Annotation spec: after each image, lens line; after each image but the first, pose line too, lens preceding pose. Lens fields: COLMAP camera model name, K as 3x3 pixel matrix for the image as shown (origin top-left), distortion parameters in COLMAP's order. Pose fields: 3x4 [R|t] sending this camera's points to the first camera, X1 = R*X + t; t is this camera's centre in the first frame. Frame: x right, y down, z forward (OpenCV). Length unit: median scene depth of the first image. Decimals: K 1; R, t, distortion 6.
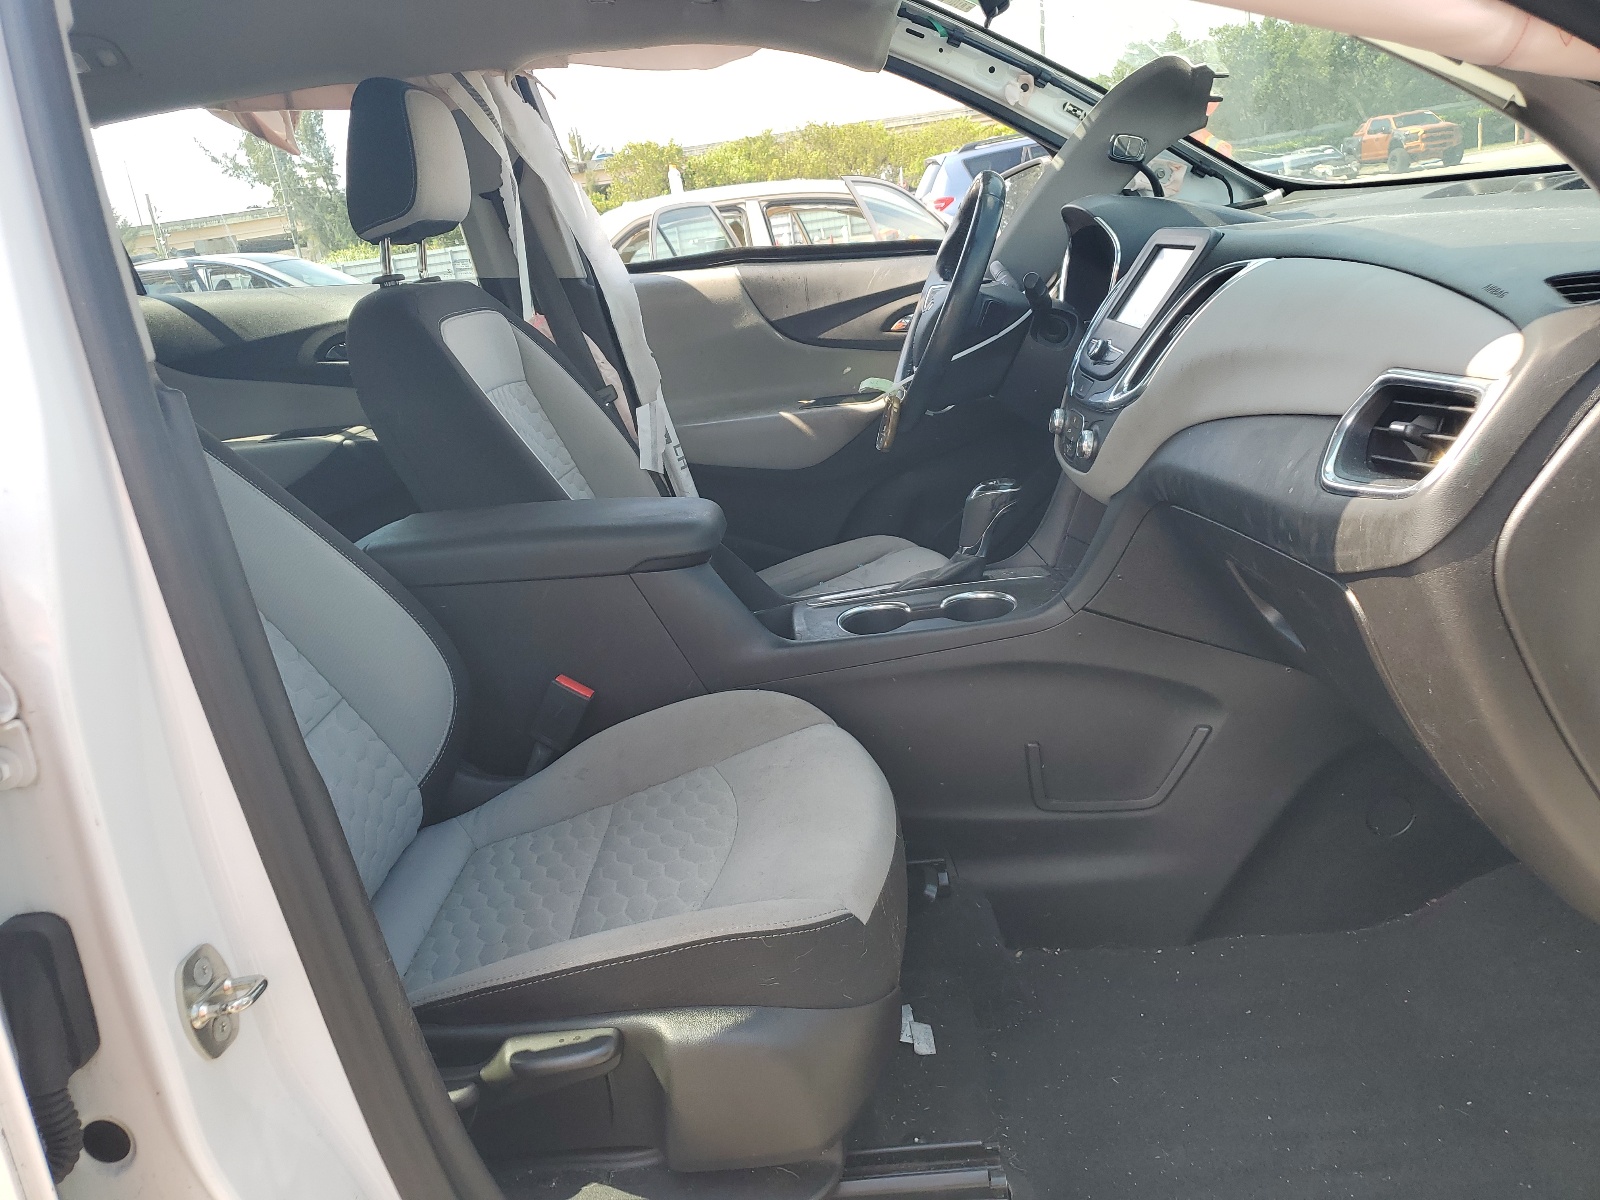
lens RADIAL K [[1234.2, 0, 800.0], [0, 1234.2, 600.0], [0, 0, 1]] dist [-0.000361, 0.008919]
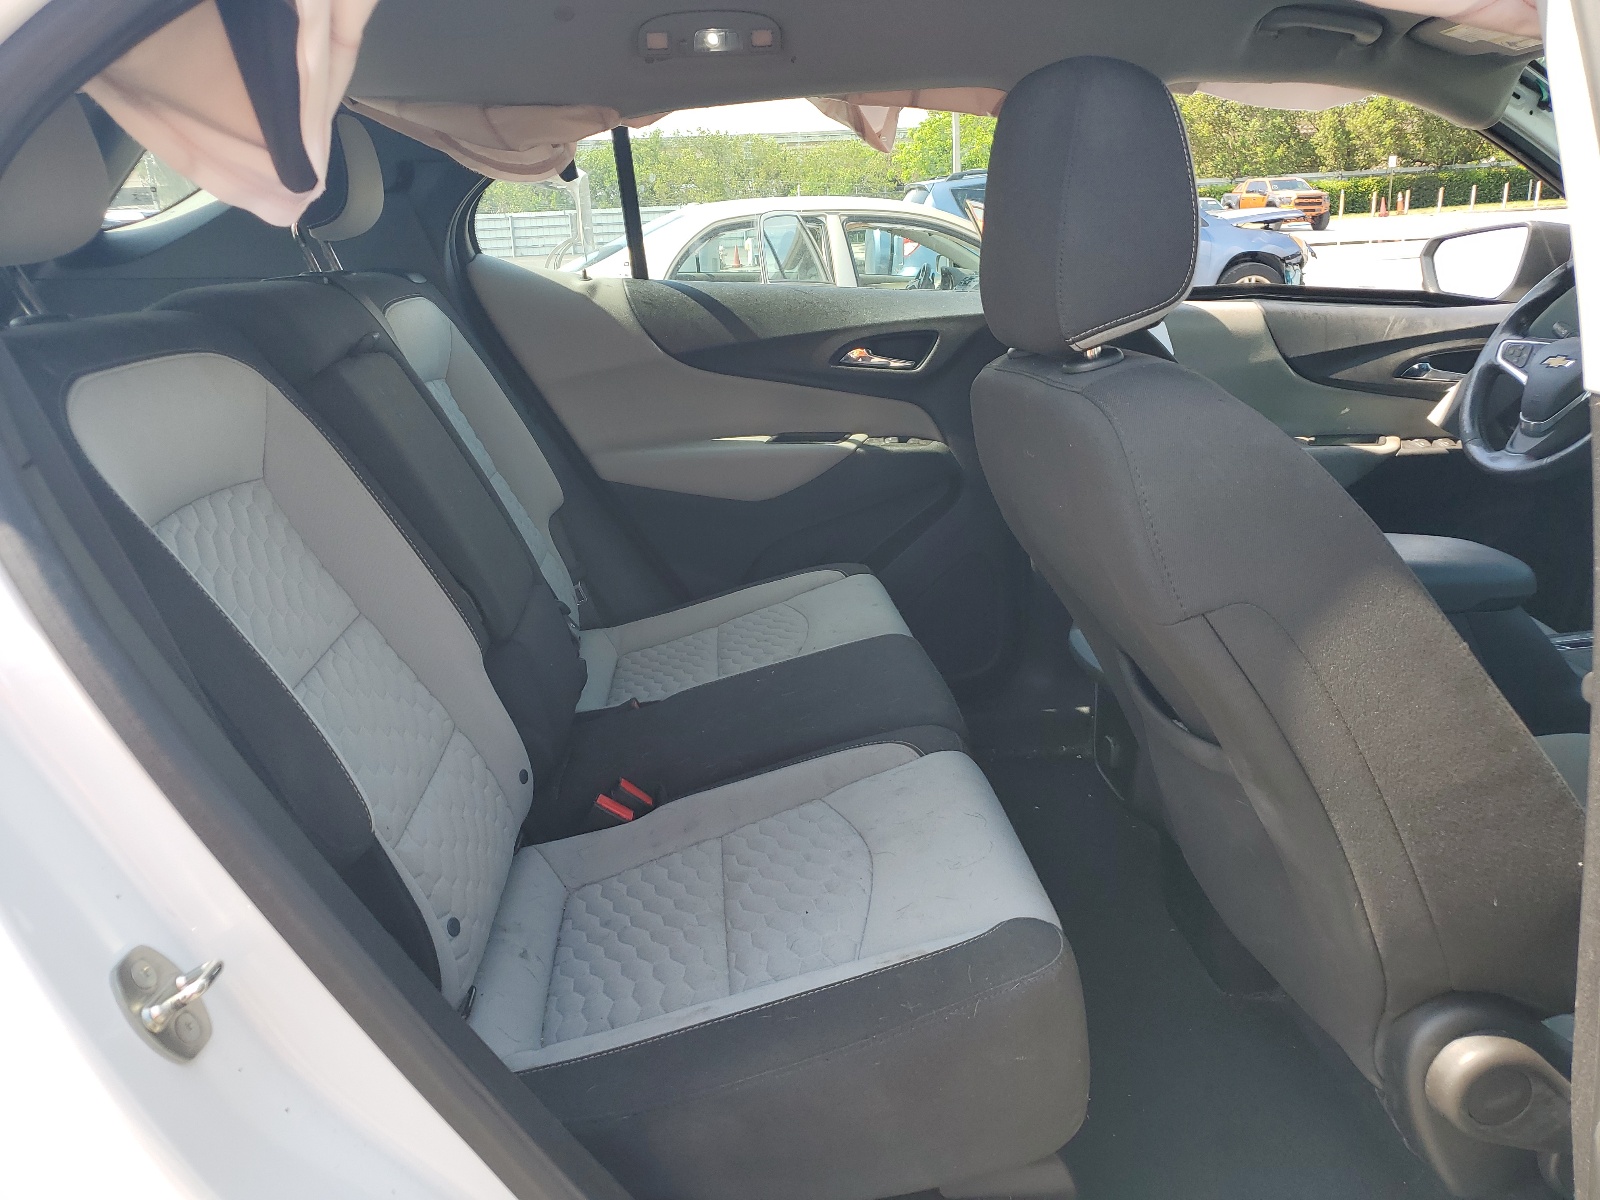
lens RADIAL K [[1234.2, 0, 800.0], [0, 1234.2, 600.0], [0, 0, 1]] dist [-0.000361, 0.008919]
pose [[0.990059, 0.047193, 0.132497, -0.529137], [-0.046033, 0.998870, -0.011803, 0.003062], [-0.132904, 0.005586, 0.991113, 0.048317]]
